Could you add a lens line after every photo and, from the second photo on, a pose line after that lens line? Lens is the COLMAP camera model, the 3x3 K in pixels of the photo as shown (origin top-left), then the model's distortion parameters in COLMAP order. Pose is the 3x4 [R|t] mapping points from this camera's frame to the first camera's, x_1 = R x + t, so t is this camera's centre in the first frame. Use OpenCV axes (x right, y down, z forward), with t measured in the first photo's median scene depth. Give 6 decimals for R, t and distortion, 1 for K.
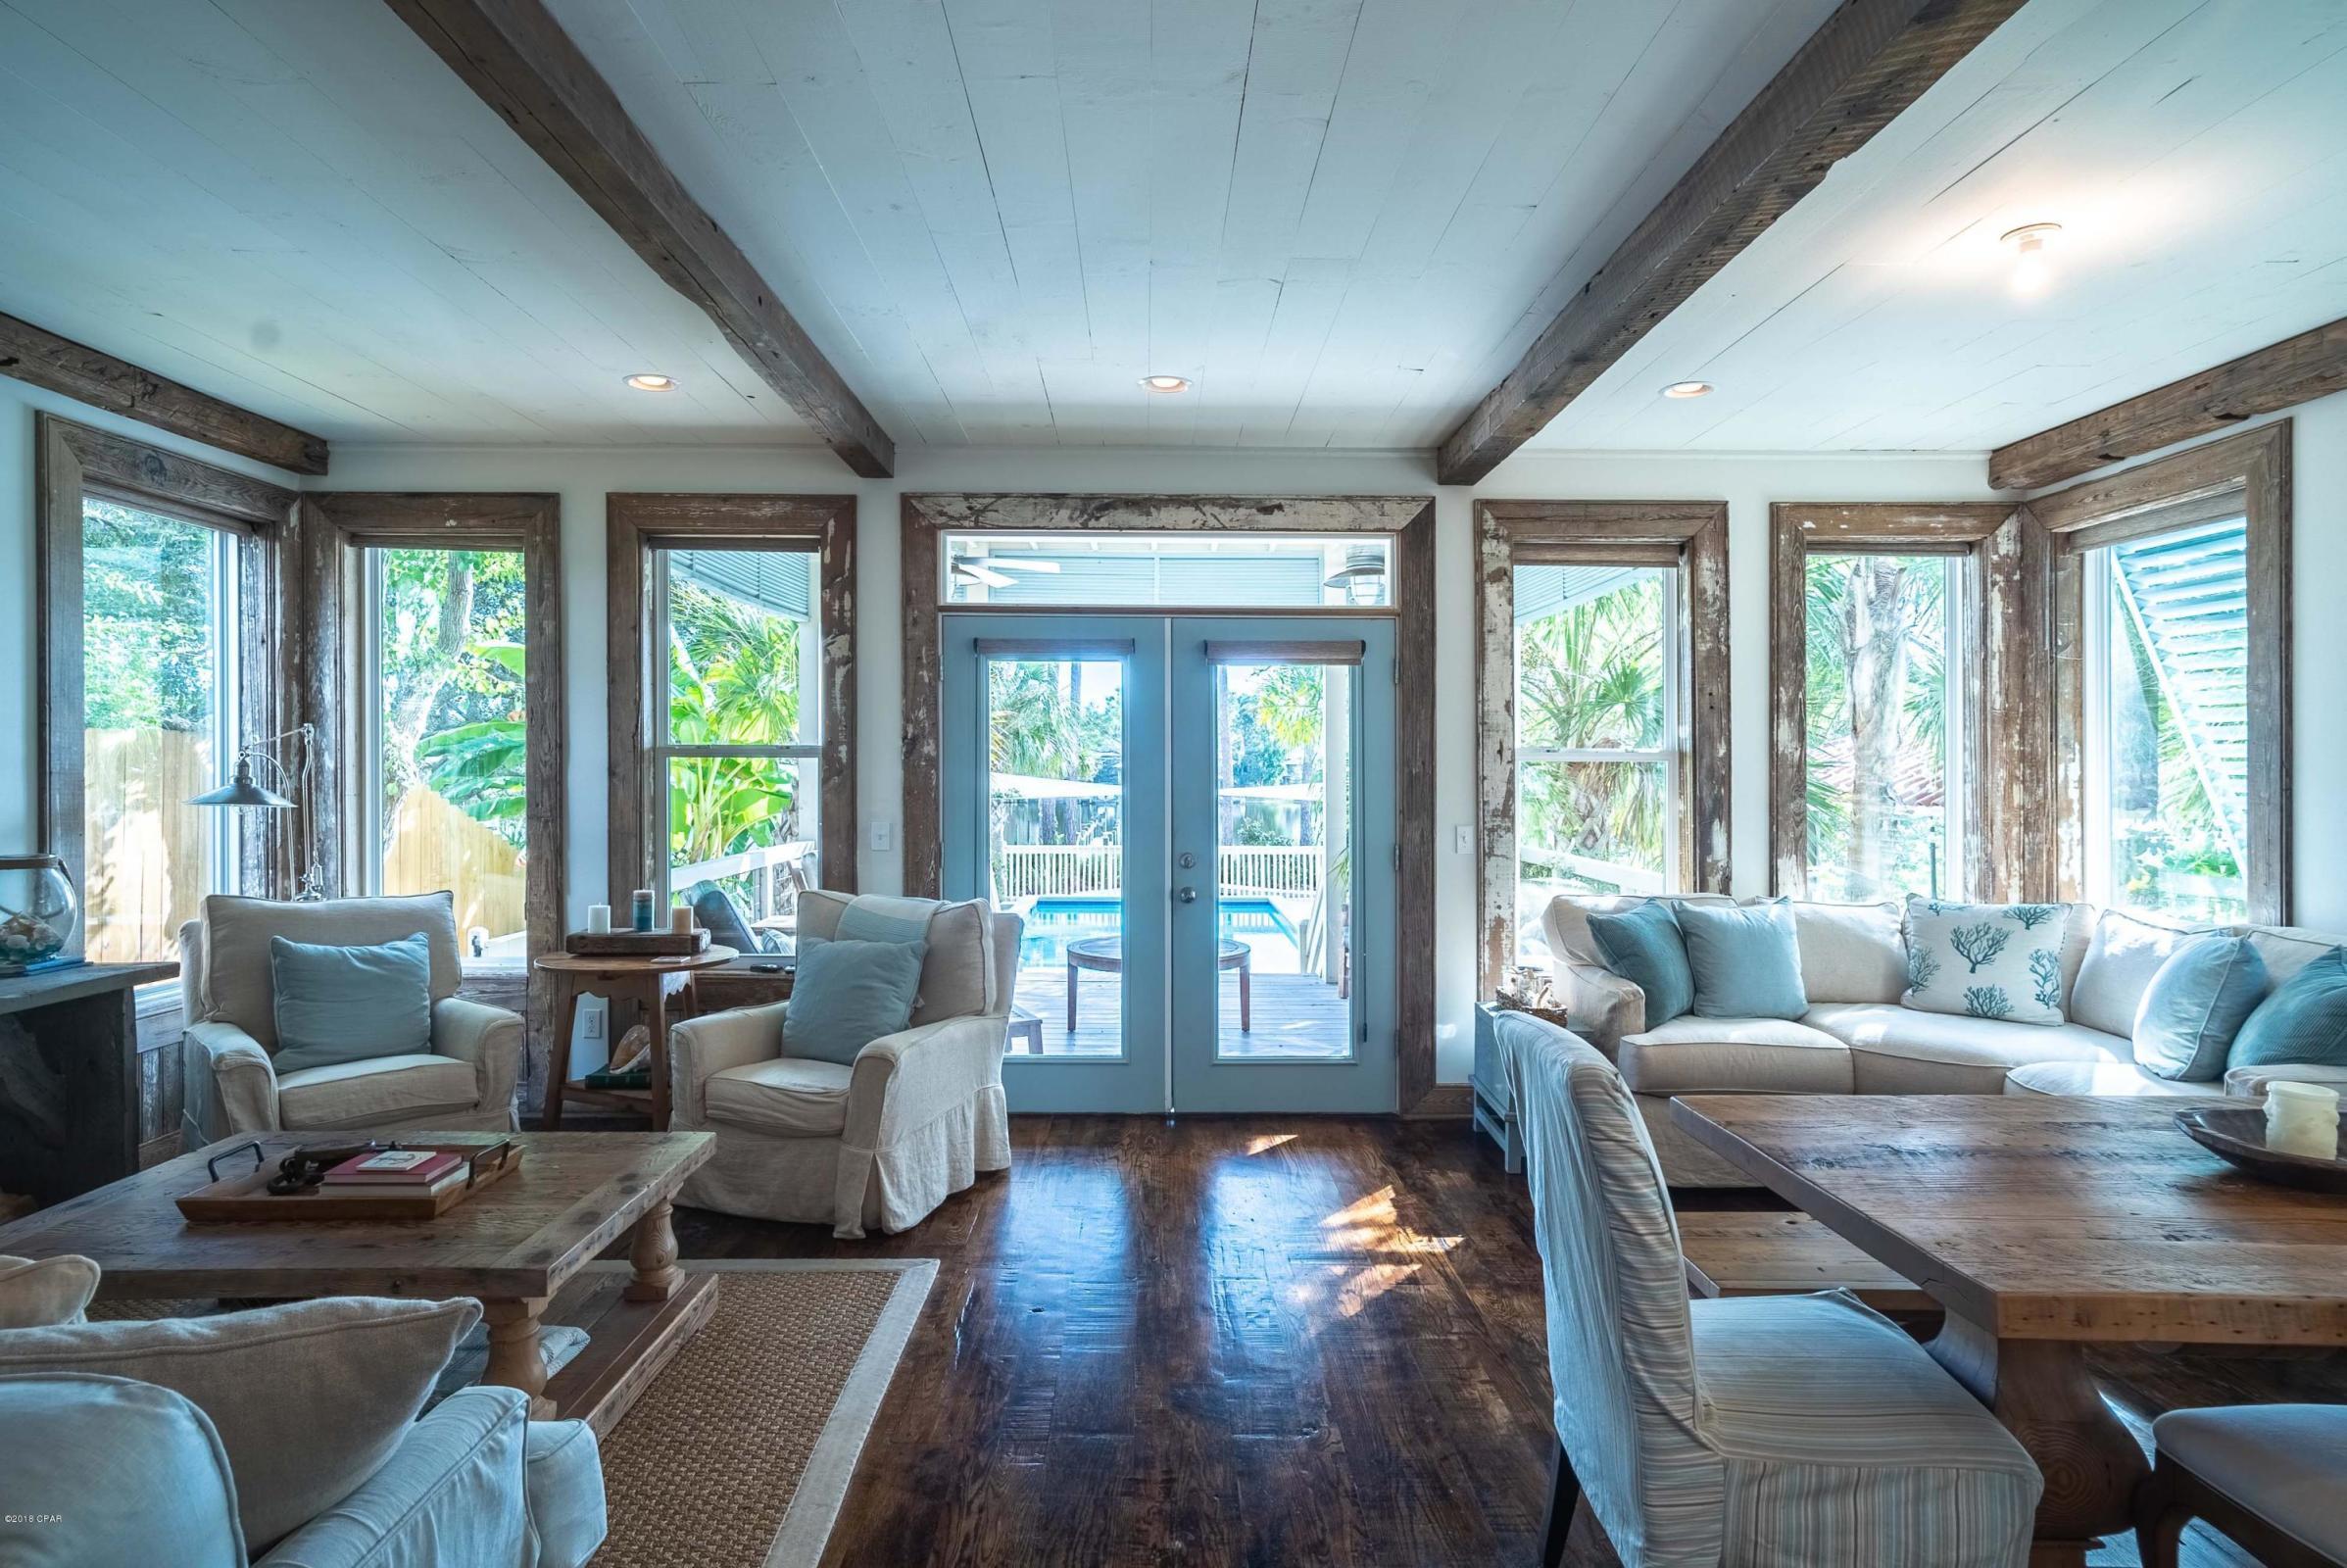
lens RADIAL K [[1277.8, 0, 1158.7], [0, 1277.8, 779.1], [0, 0, 1]] dist [0.005098, 0.017180]
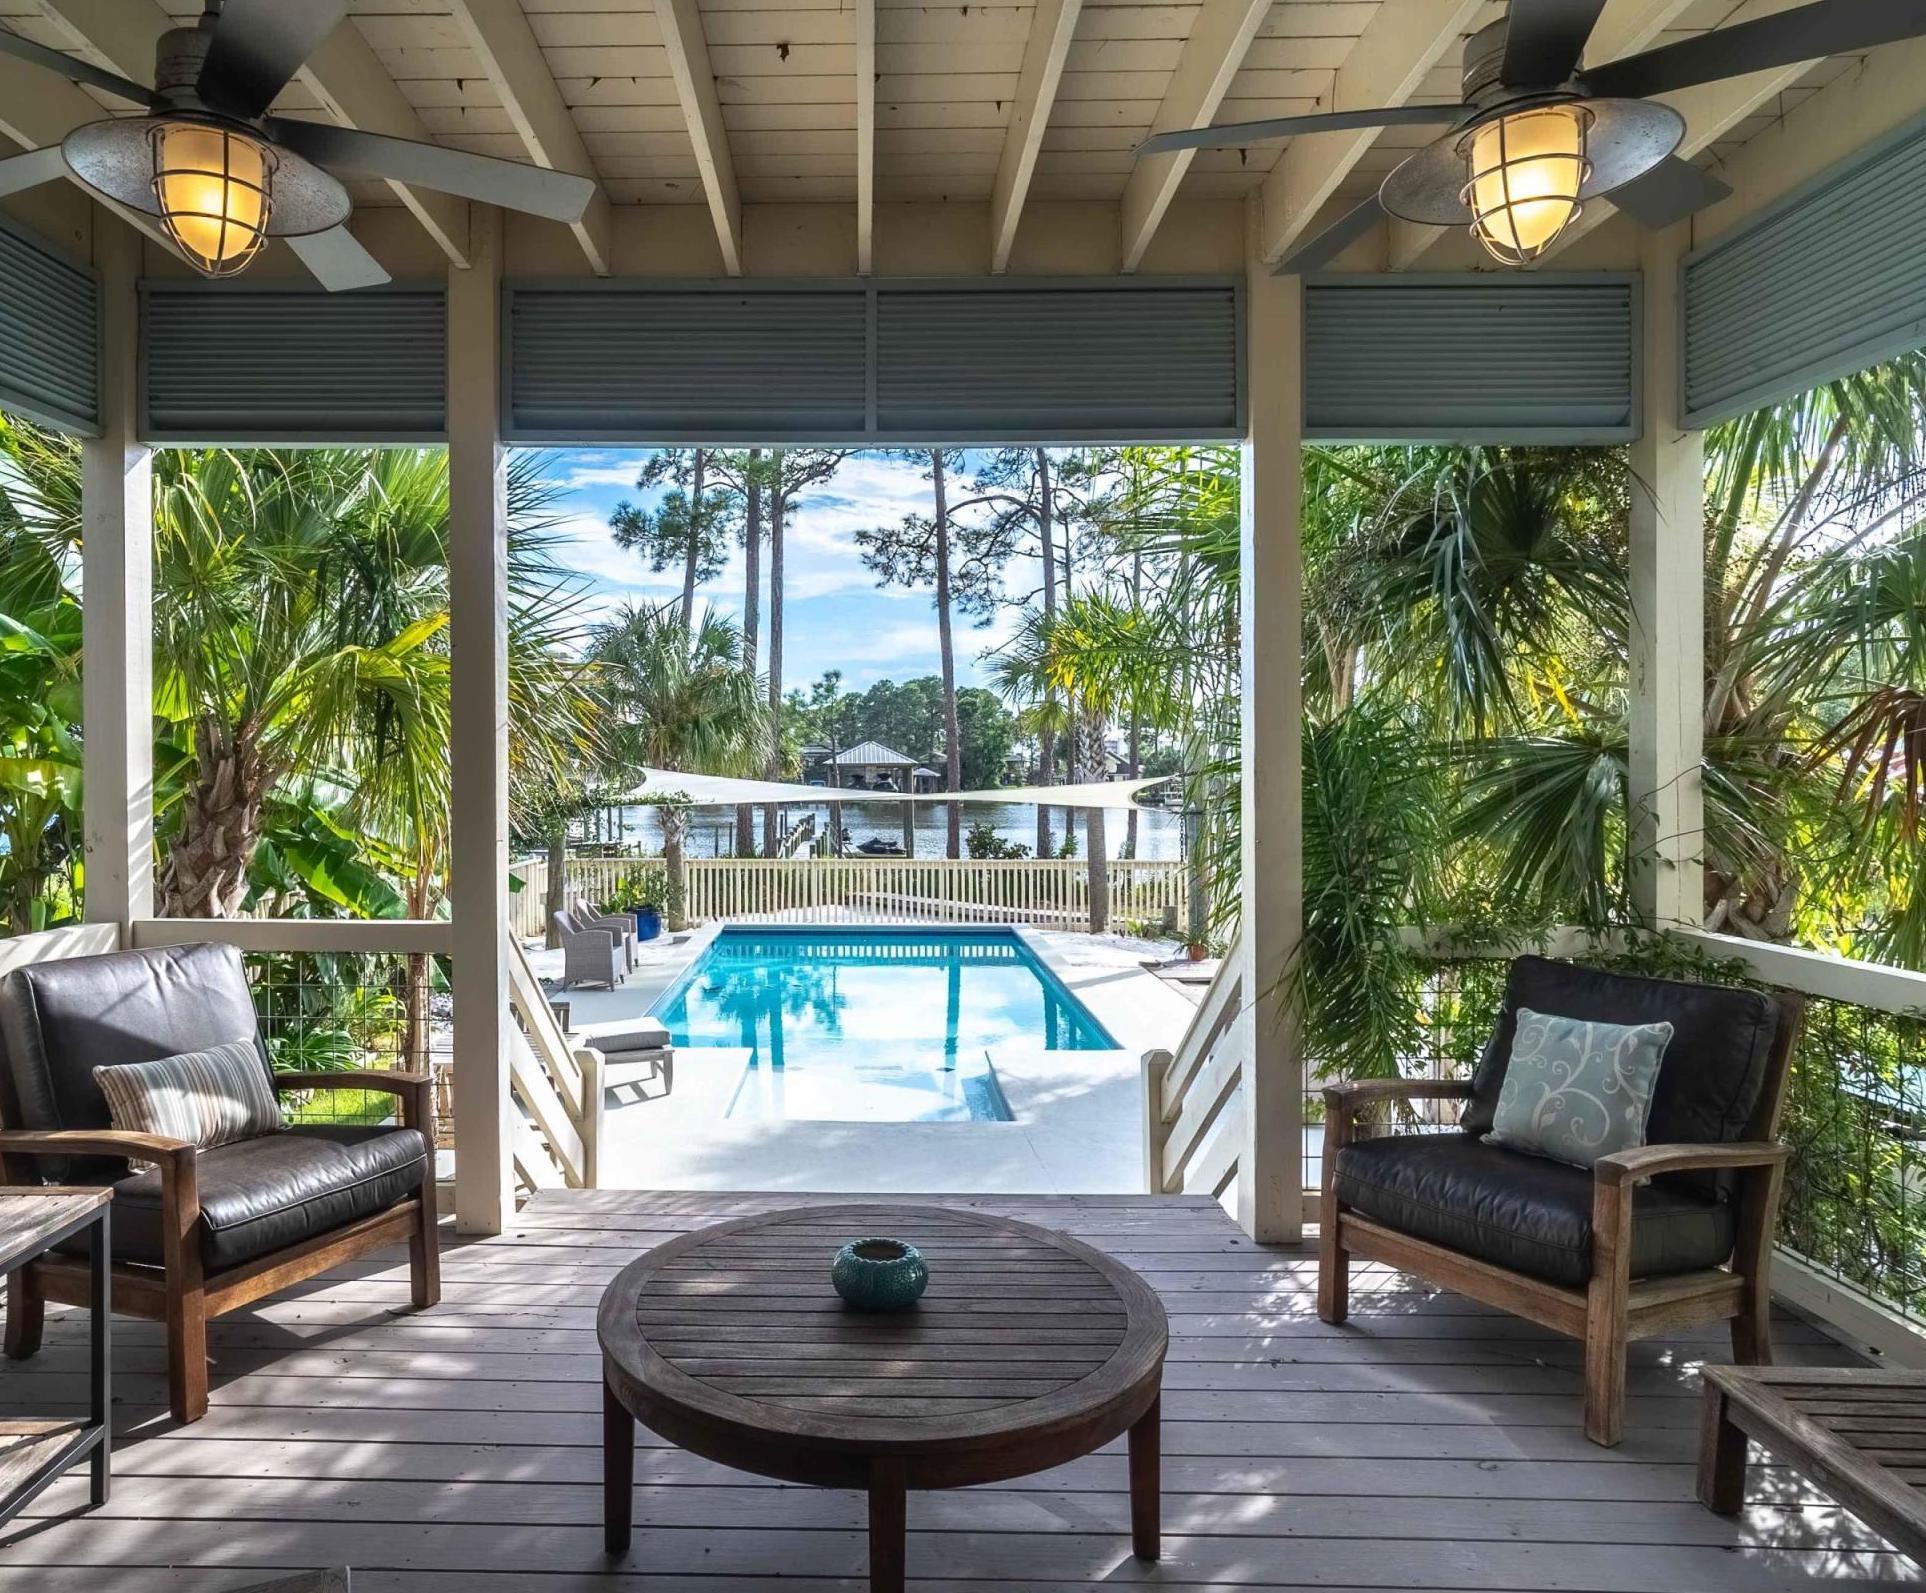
lens RADIAL K [[1311.0, 0, 954.3], [0, 1311.0, 788.5], [0, 0, 1]] dist [0.007732, 0.000484]
pose [[0.998011, 0.000326, 0.063039, -0.011941], [-0.000841, 0.999966, 0.008143, -0.003235], [-0.063034, -0.008180, 0.997978, 0.964588]]
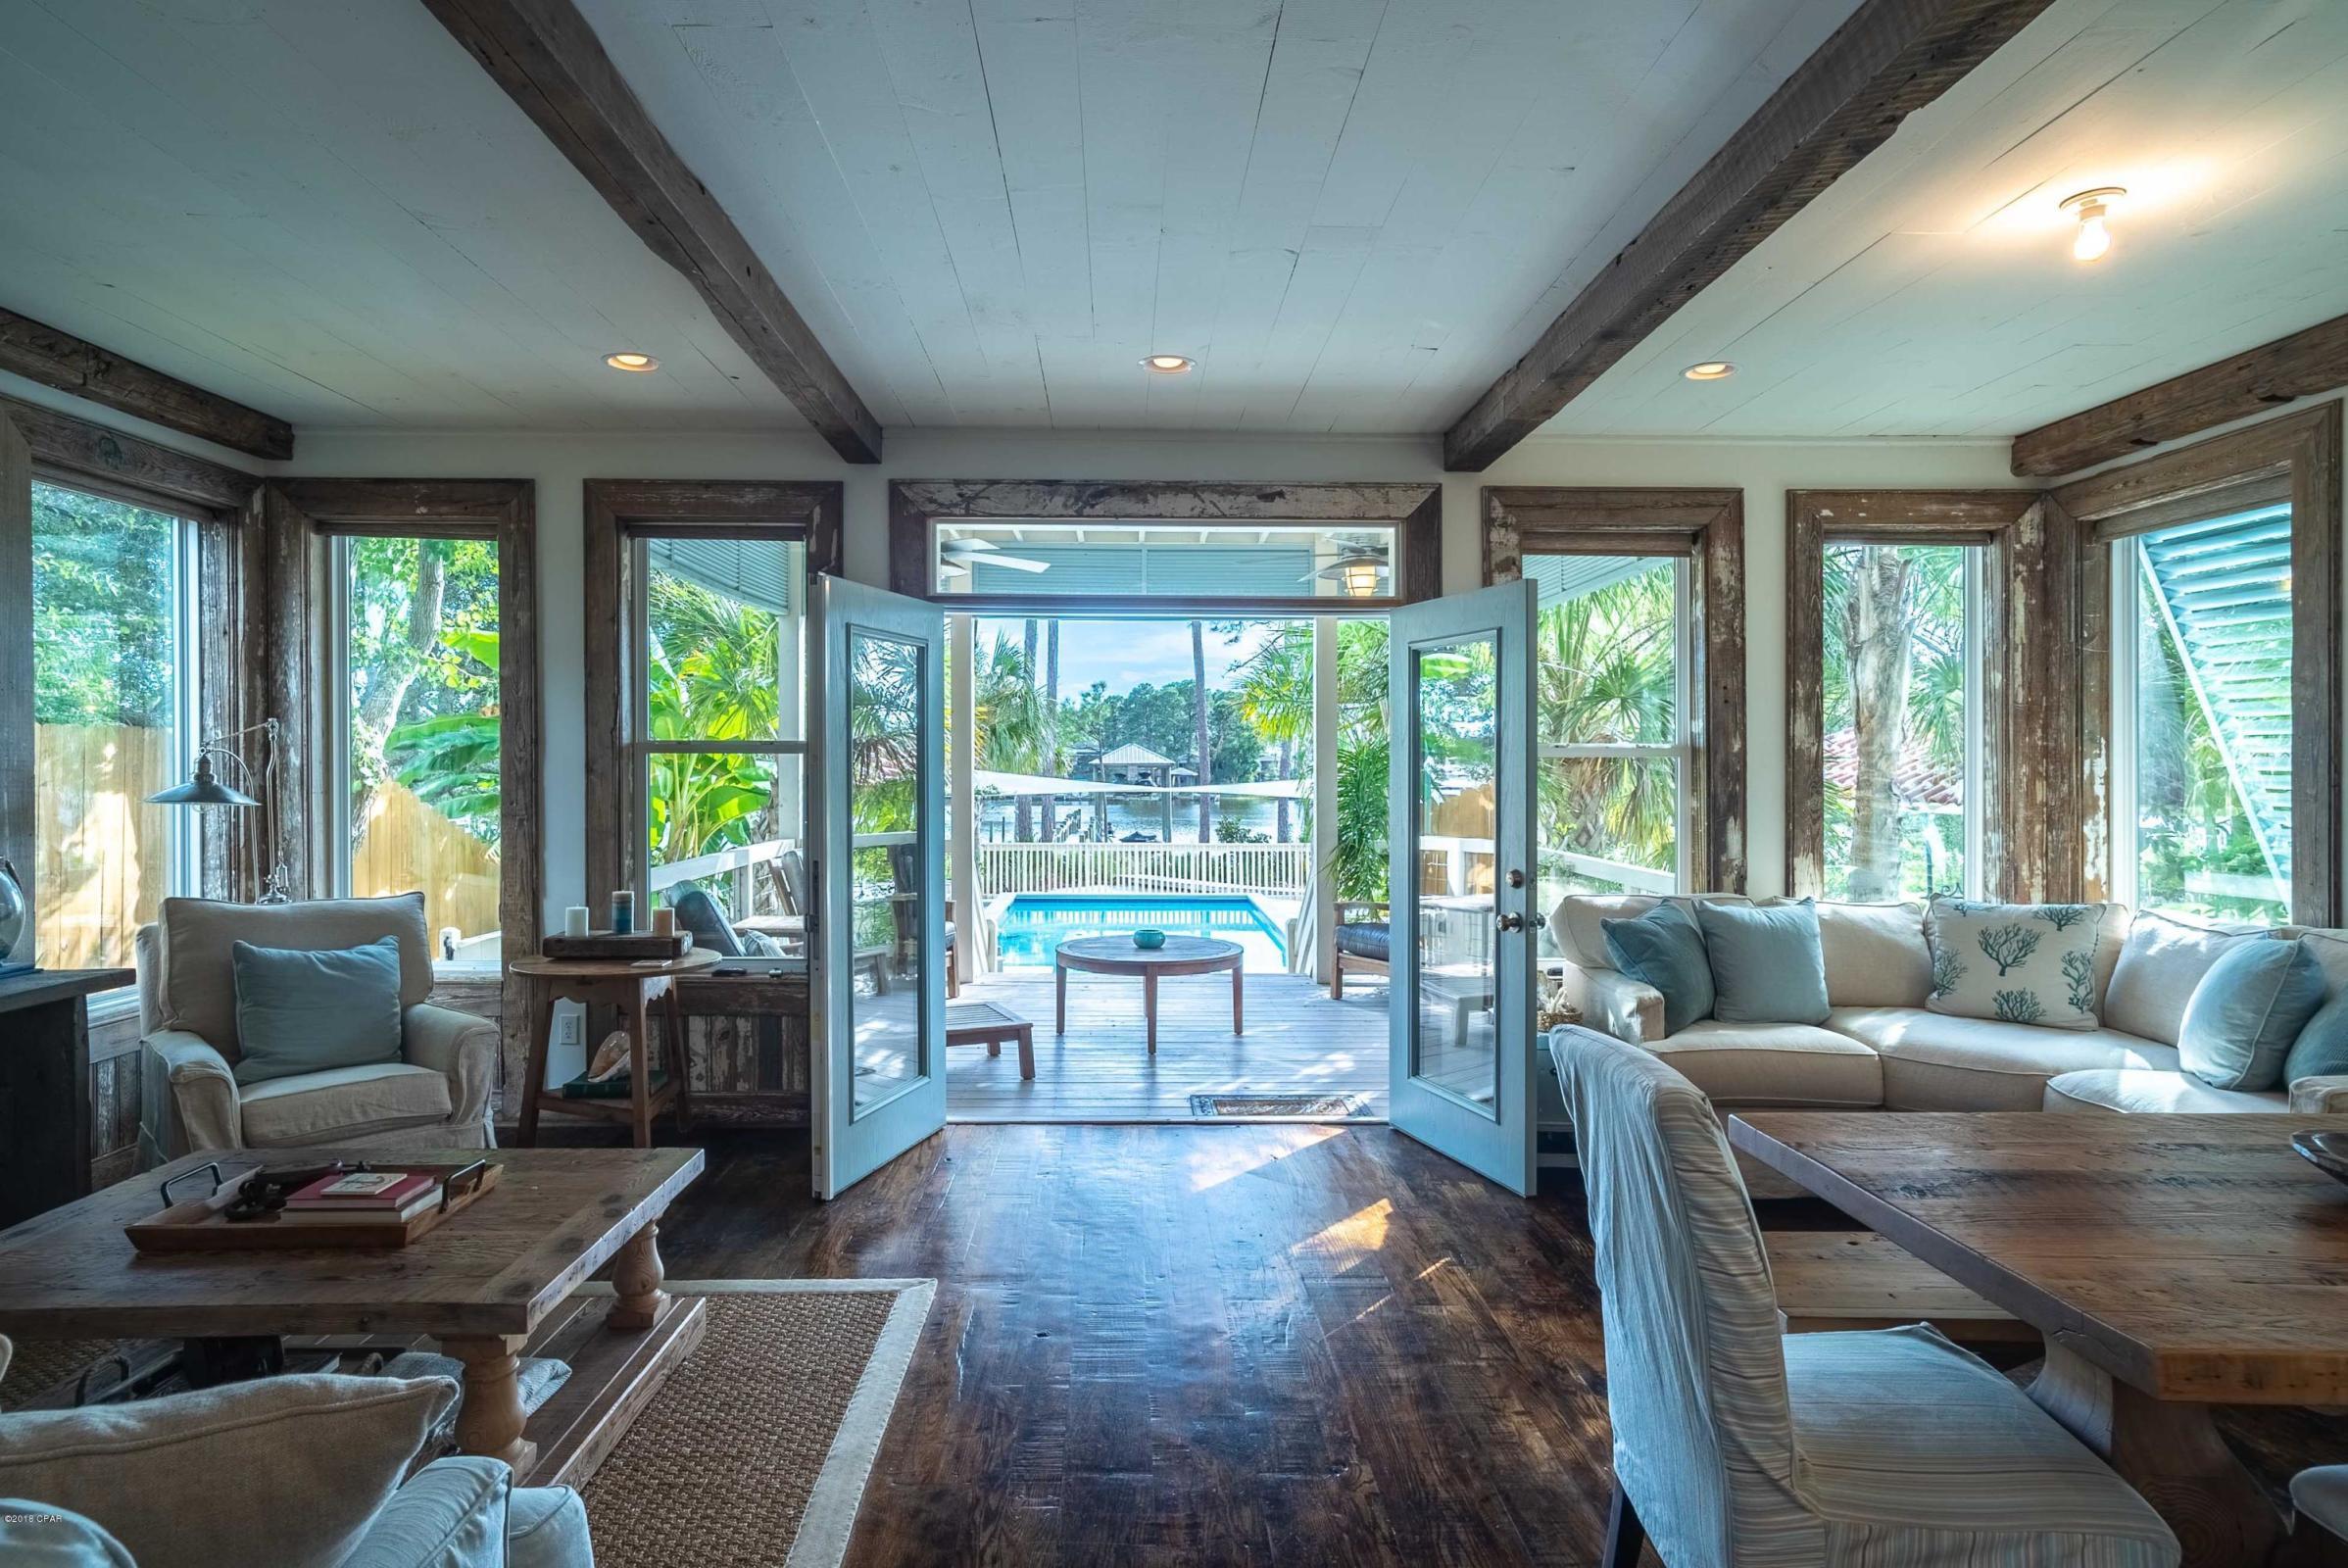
lens RADIAL K [[1278.4, 0, 1140.6], [0, 1278.4, 778.4], [0, 0, 1]] dist [0.005098, 0.017180]
pose [[0.999979, -0.000569, 0.006481, -0.019374], [0.000556, 0.999998, 0.002003, 0.000141], [-0.006482, -0.002000, 0.999977, 0.034860]]
